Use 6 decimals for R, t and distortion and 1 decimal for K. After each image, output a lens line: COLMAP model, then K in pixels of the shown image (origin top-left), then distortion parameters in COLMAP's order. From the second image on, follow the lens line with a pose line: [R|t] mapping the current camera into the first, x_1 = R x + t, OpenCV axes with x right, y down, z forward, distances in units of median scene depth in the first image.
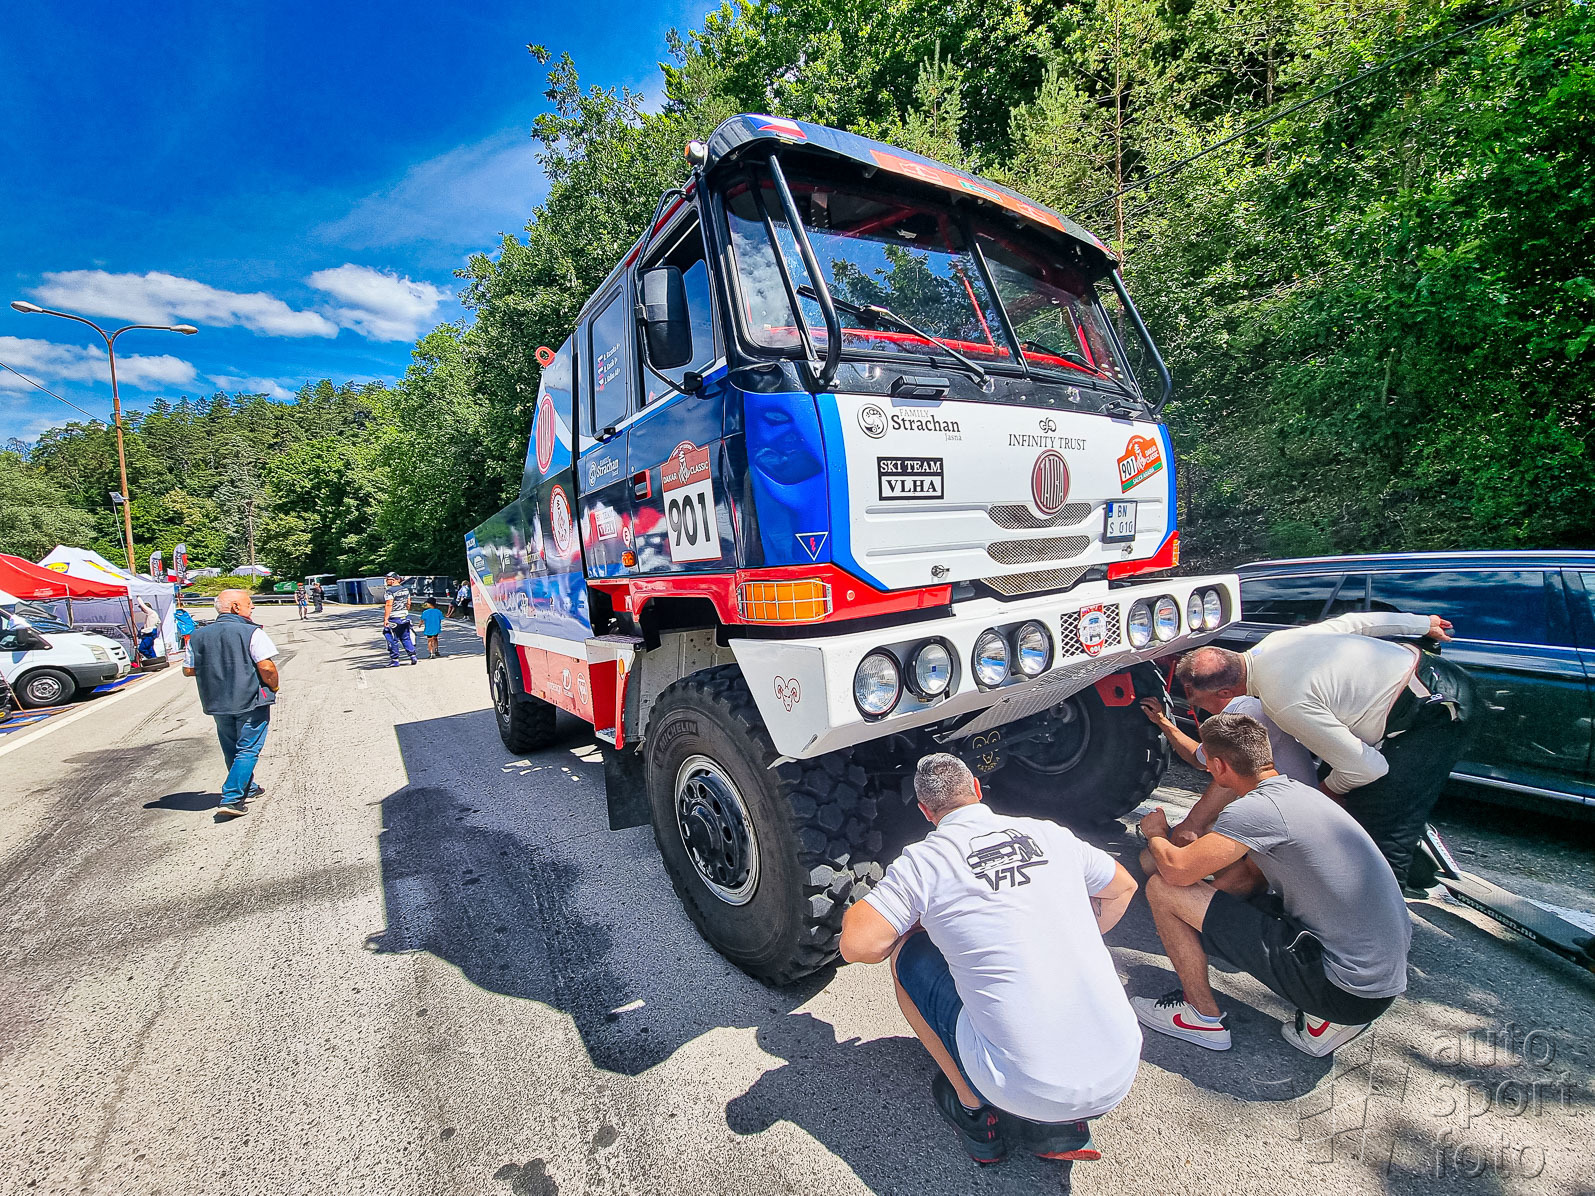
lens RADIAL K [[657.8, 0, 796.7], [0, 657.8, 602.0], [0, 0, 1]] dist [-0.000017, 0.000086]
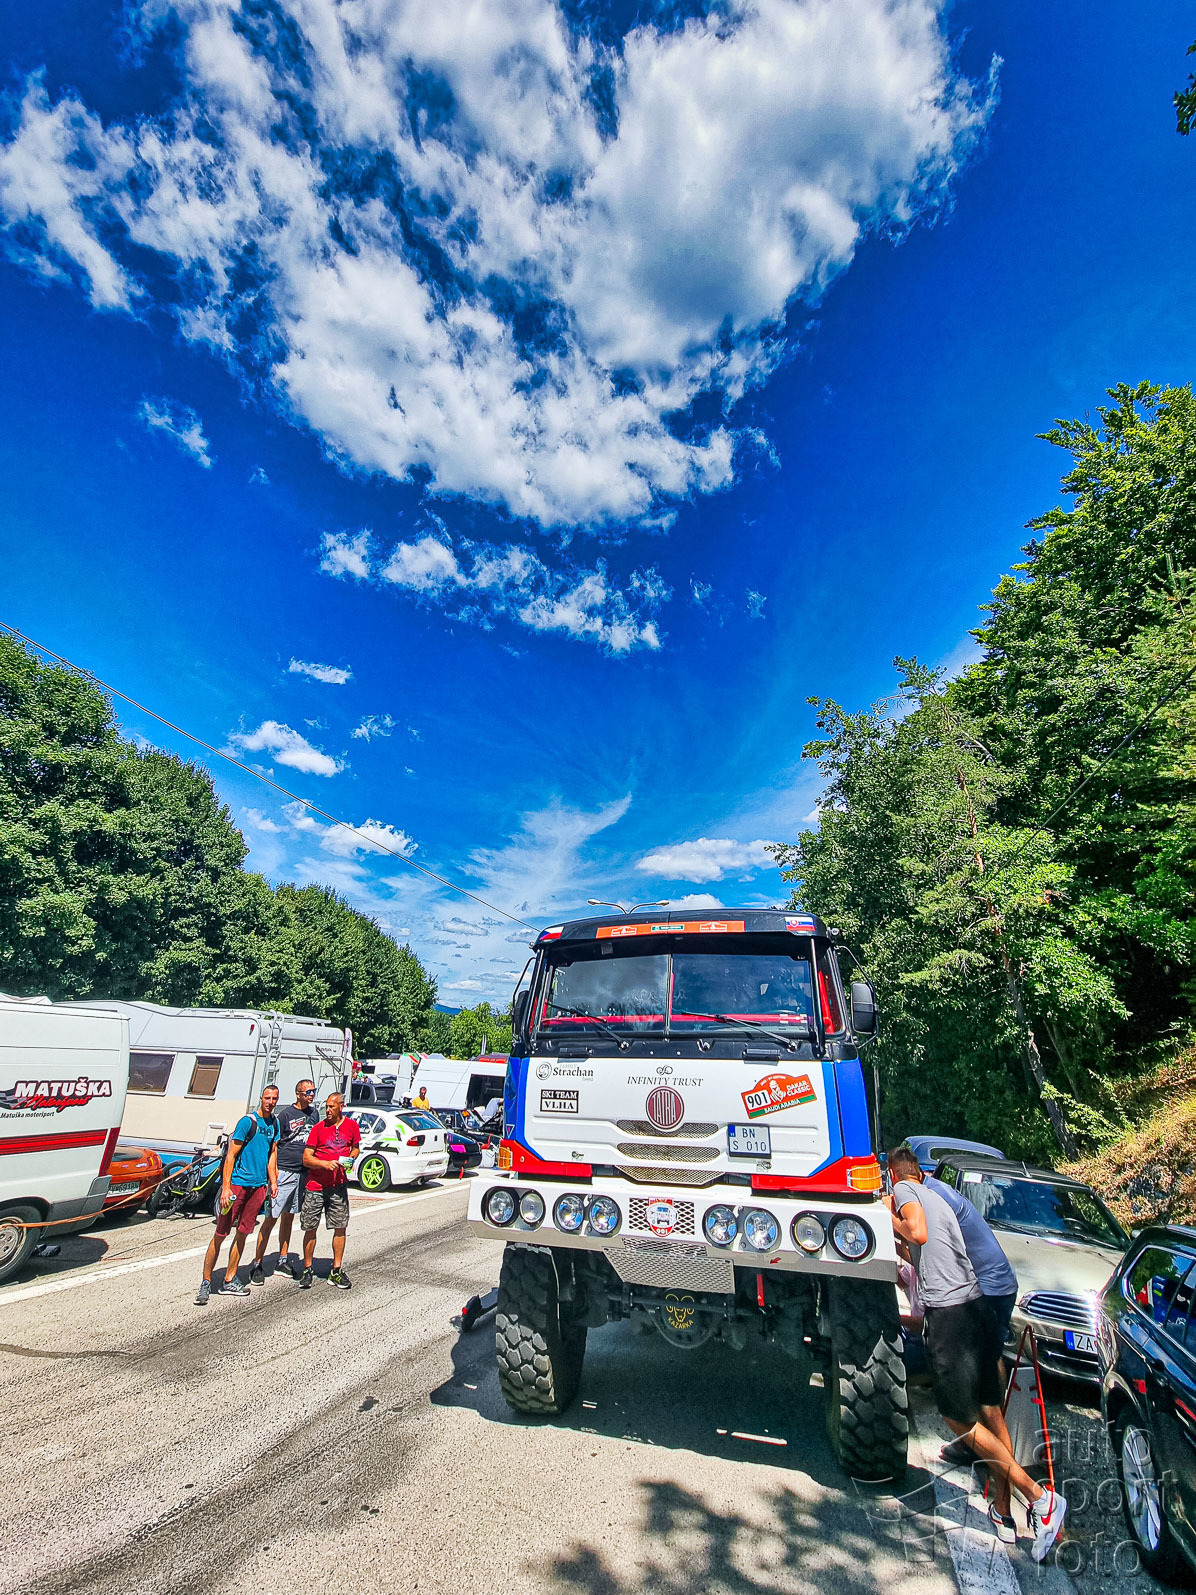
lens RADIAL K [[657.8, 0, 598.3], [0, 657.8, 793.7], [0, 0, 1]] dist [-0.000017, 0.000086]
pose [[0.612081, -0.234744, -0.755150, 1.695113], [-0.126826, 0.913425, -0.386743, -0.238908], [0.780559, 0.332491, 0.529318, -0.259062]]
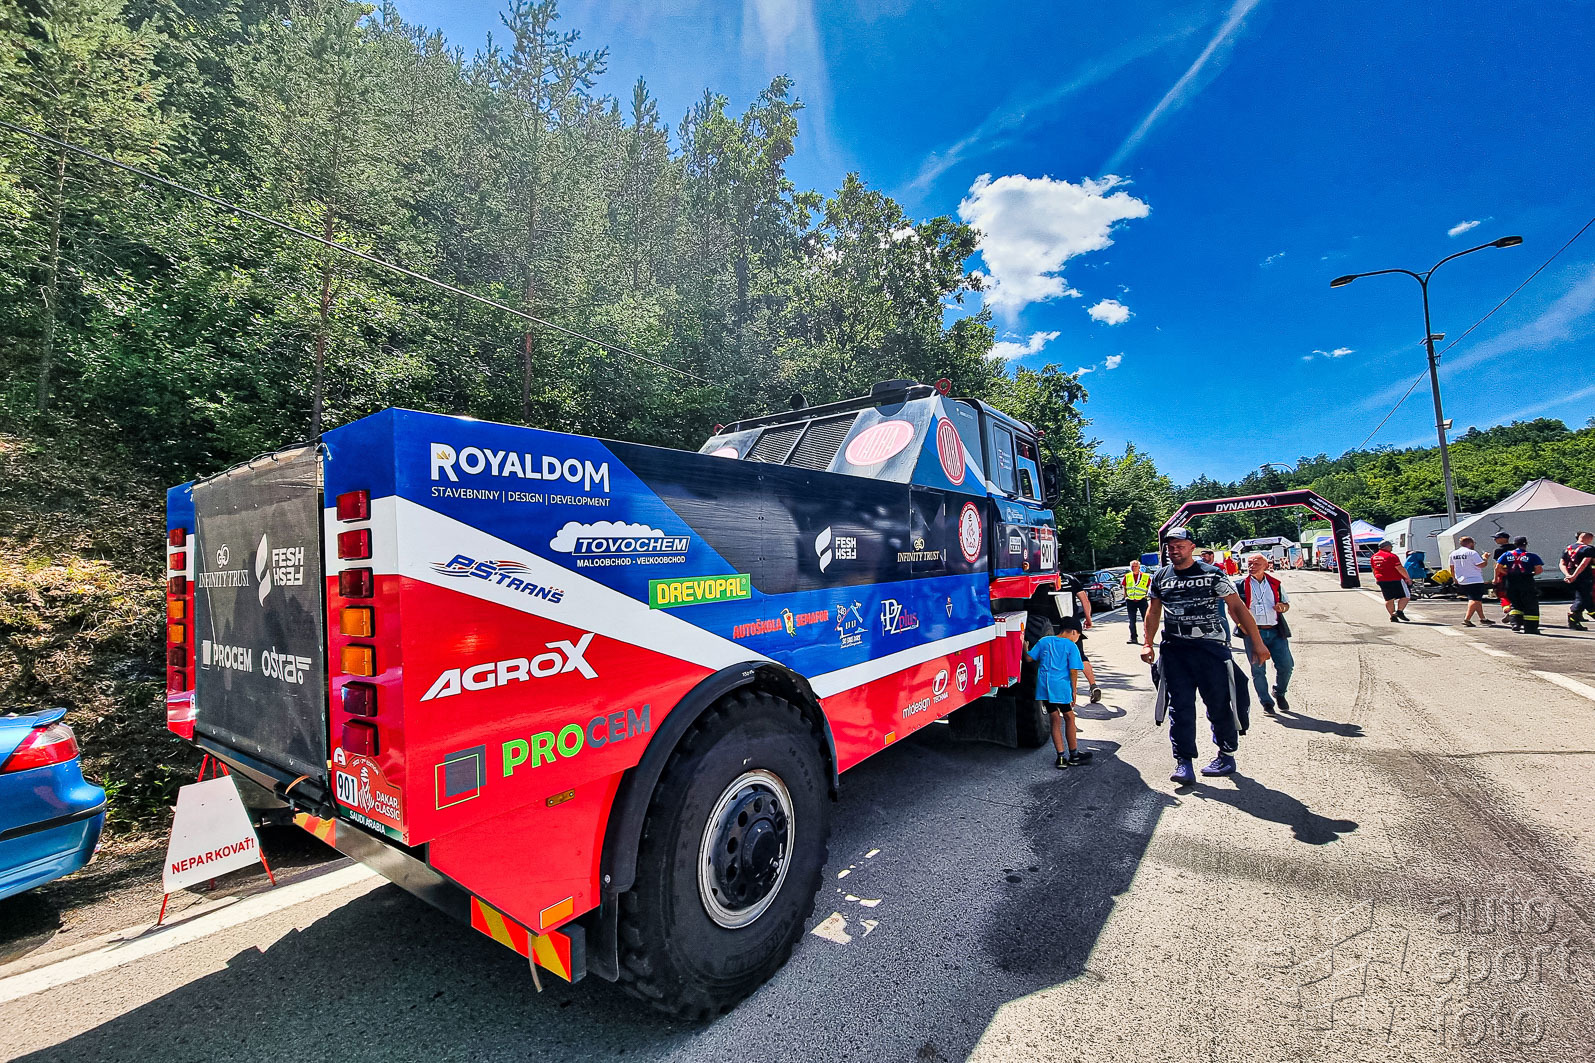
lens RADIAL K [[653.6, 0, 798.6], [0, 653.6, 533.6], [0, 0, 1]] dist [0.000317, 0.000018]
pose [[-0.336560, 0.137961, 0.931501, -2.135001], [0.119536, 0.987466, -0.103060, -0.049366], [-0.934044, 0.076662, -0.348833, 2.658886]]
